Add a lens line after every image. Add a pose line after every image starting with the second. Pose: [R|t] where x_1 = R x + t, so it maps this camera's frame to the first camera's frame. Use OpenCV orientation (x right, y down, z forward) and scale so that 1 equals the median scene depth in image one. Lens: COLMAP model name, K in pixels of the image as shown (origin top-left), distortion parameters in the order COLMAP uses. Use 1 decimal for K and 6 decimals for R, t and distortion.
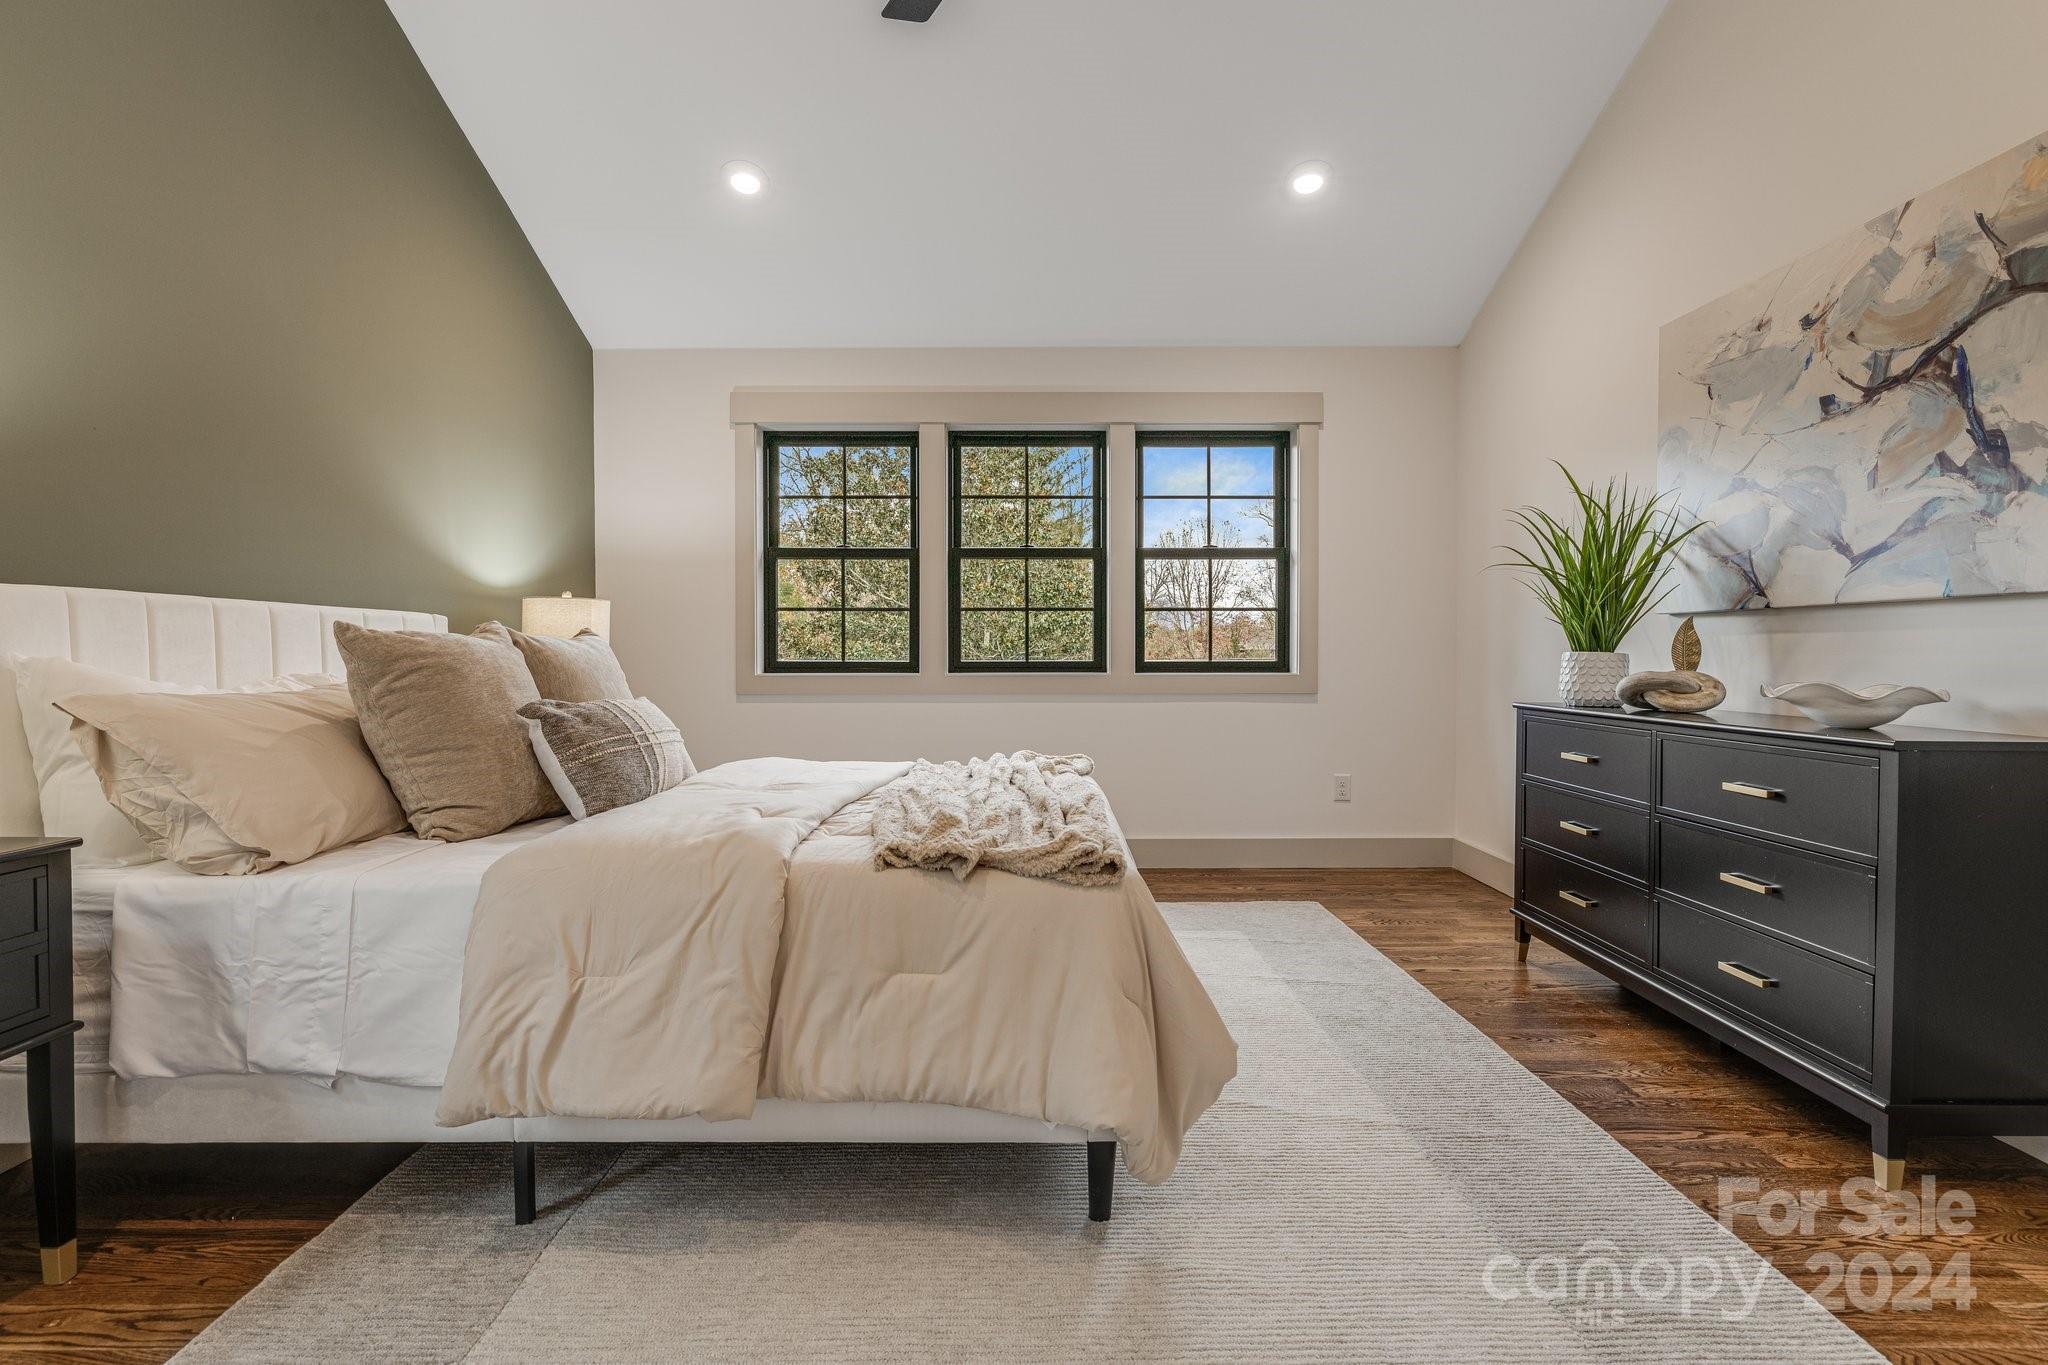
lens RADIAL K [[986.6, 0, 1032.9], [0, 986.6, 670.8], [0, 0, 1]] dist [-0.001645, -0.000256]
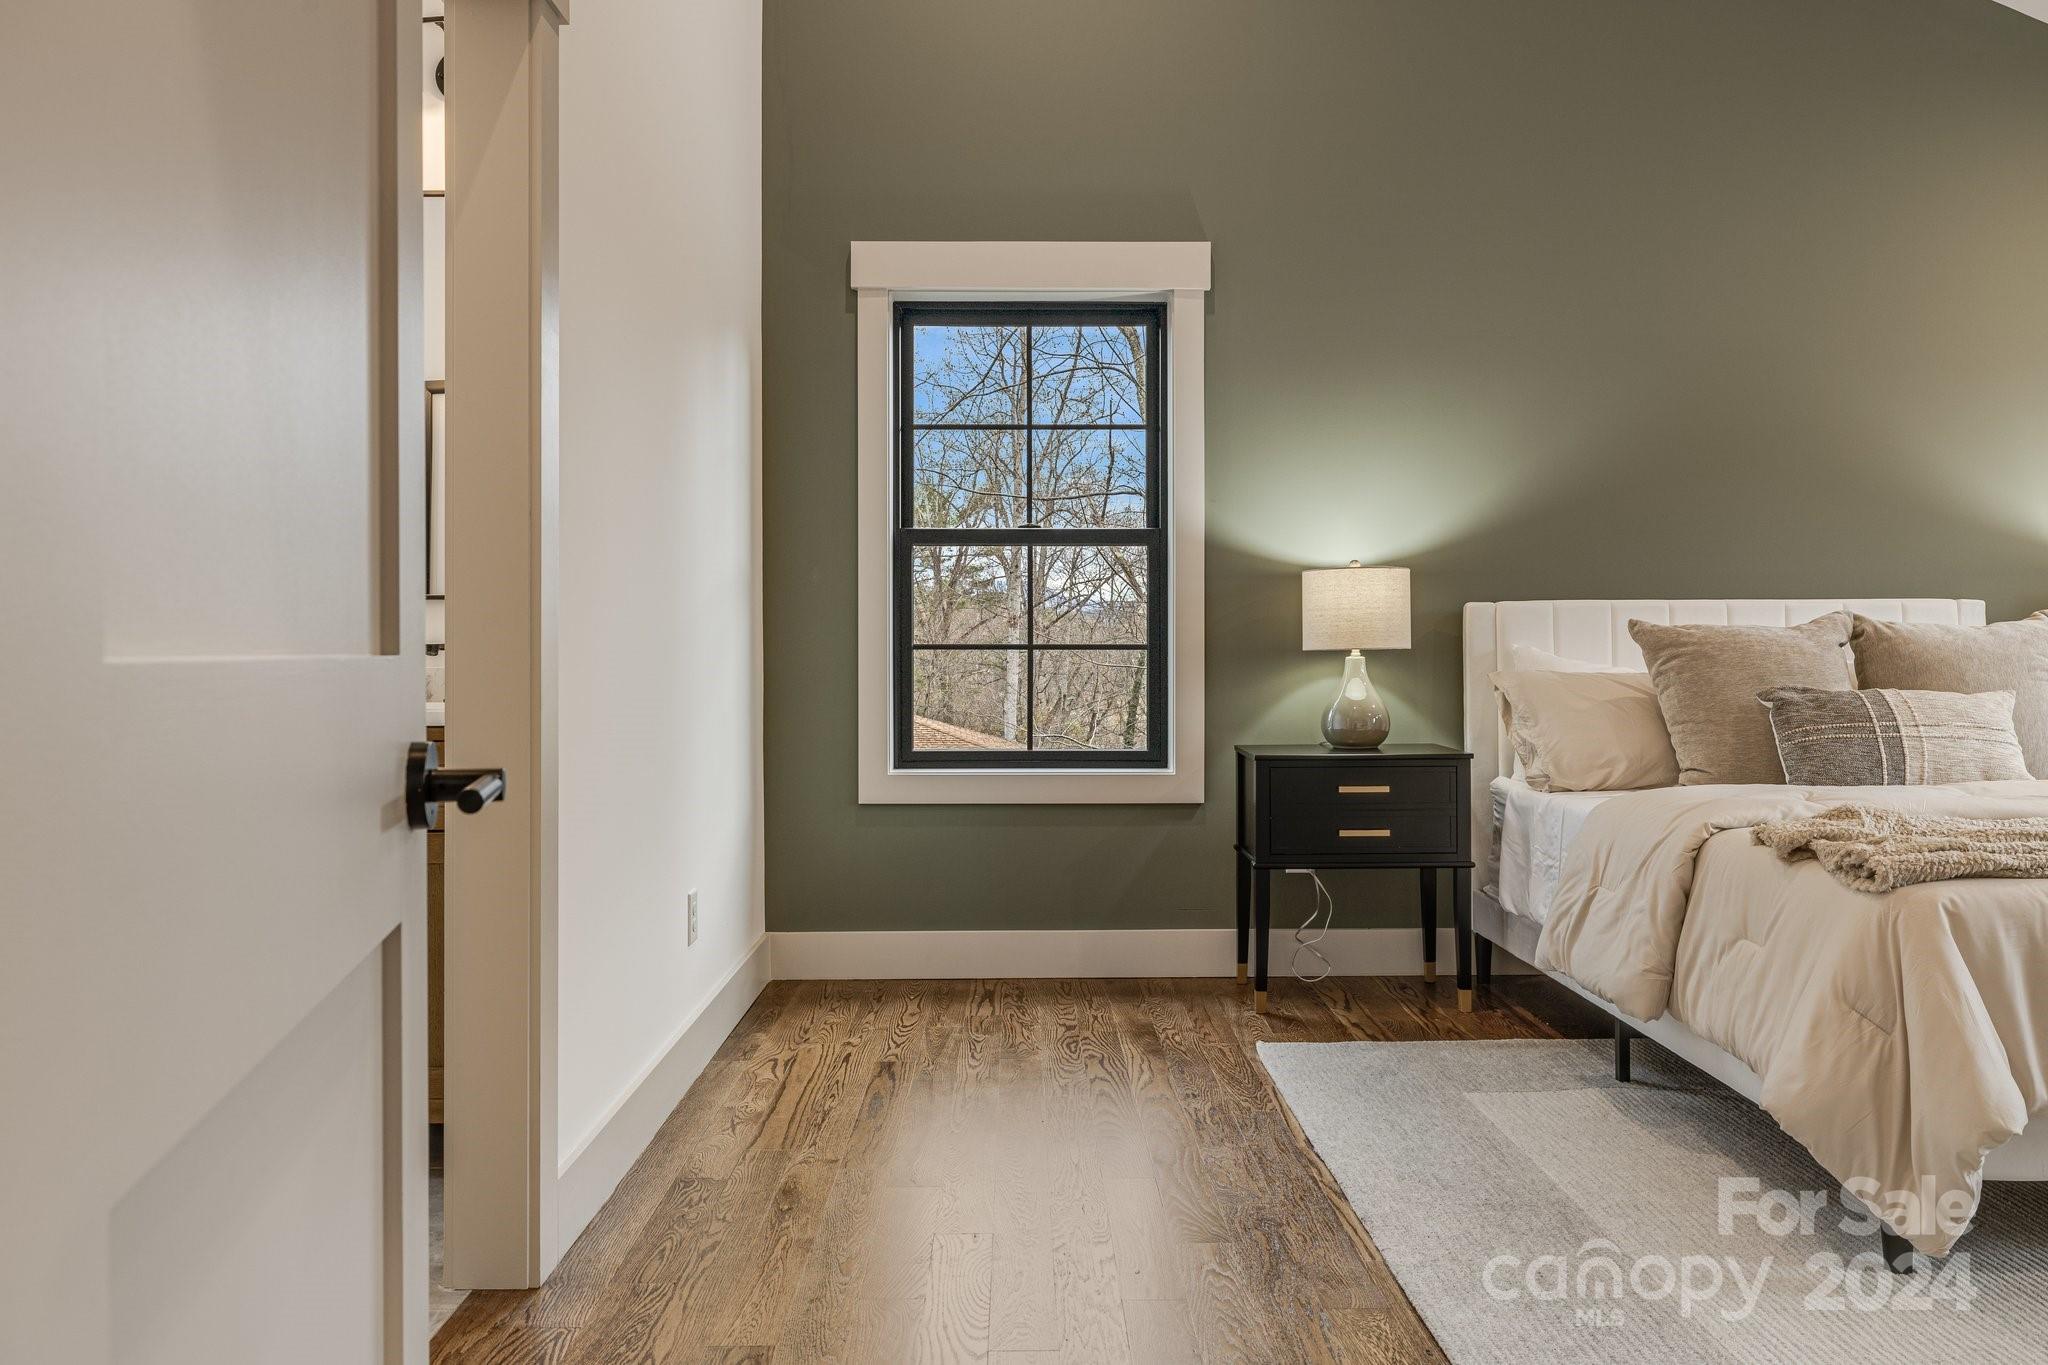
lens RADIAL K [[1444.9, 0, 1029.4], [0, 1444.9, 655.3], [0, 0, 1]] dist [-0.005533, -0.000857]
pose [[0.005937, 0.003592, -0.999976, 1.032277], [-0.008374, 0.999959, 0.003542, -0.001295], [0.999947, 0.008352, 0.005967, 0.151838]]
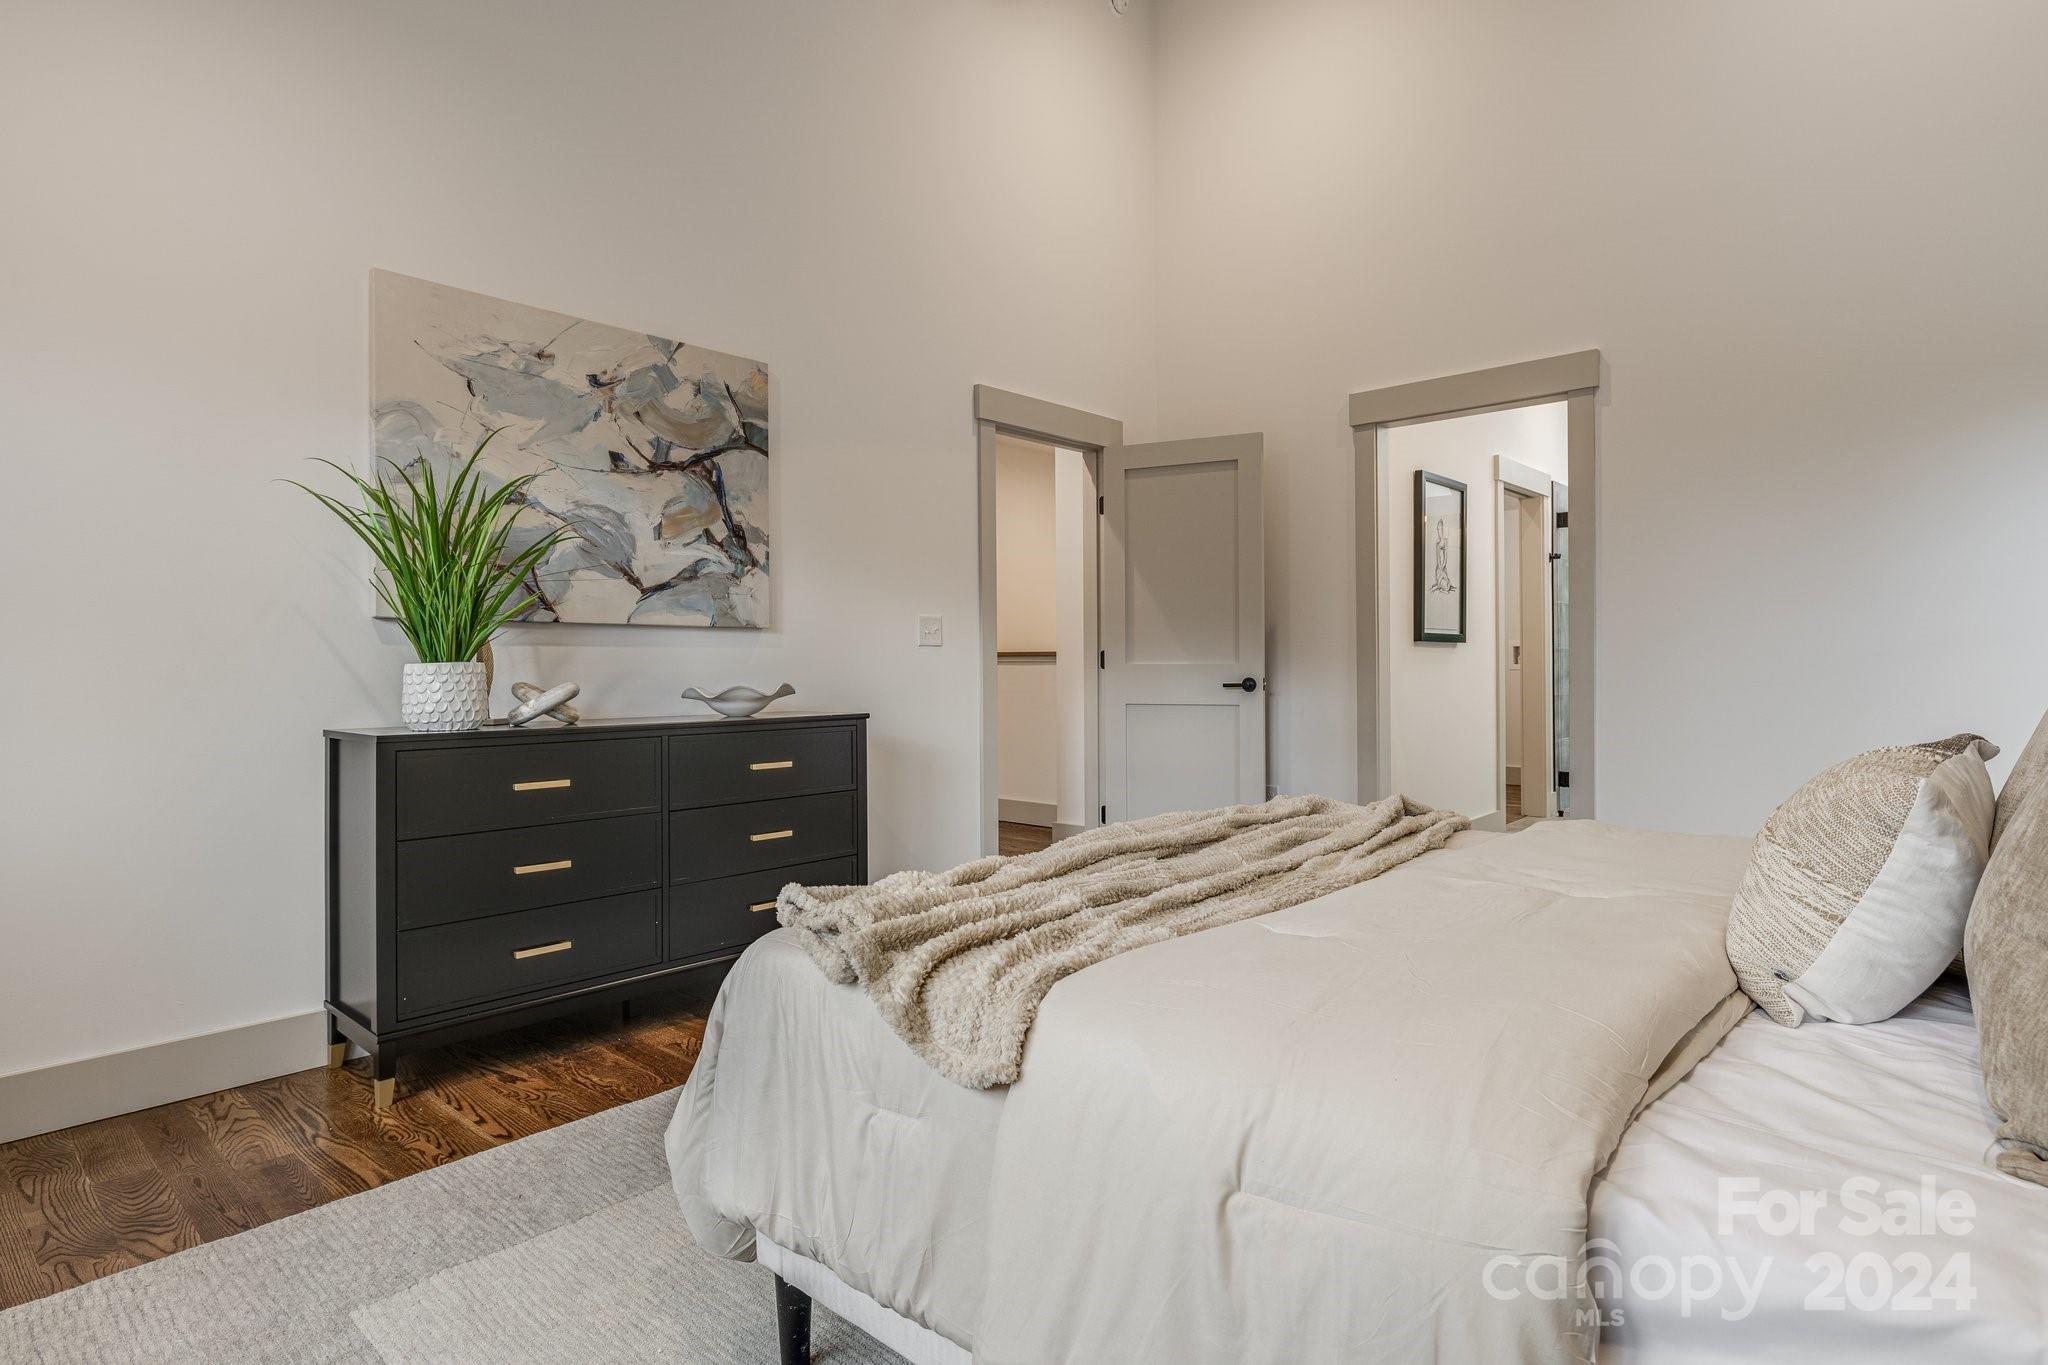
lens RADIAL K [[1015.8, 0, 1040.8], [0, 1015.8, 653.6], [0, 0, 1]] dist [0.002310, -0.000030]
pose [[-0.721358, 0.006318, 0.692533, -0.482990], [0.012486, 0.999915, 0.003883, -0.031980], [-0.692449, 0.011448, -0.721376, 1.697828]]
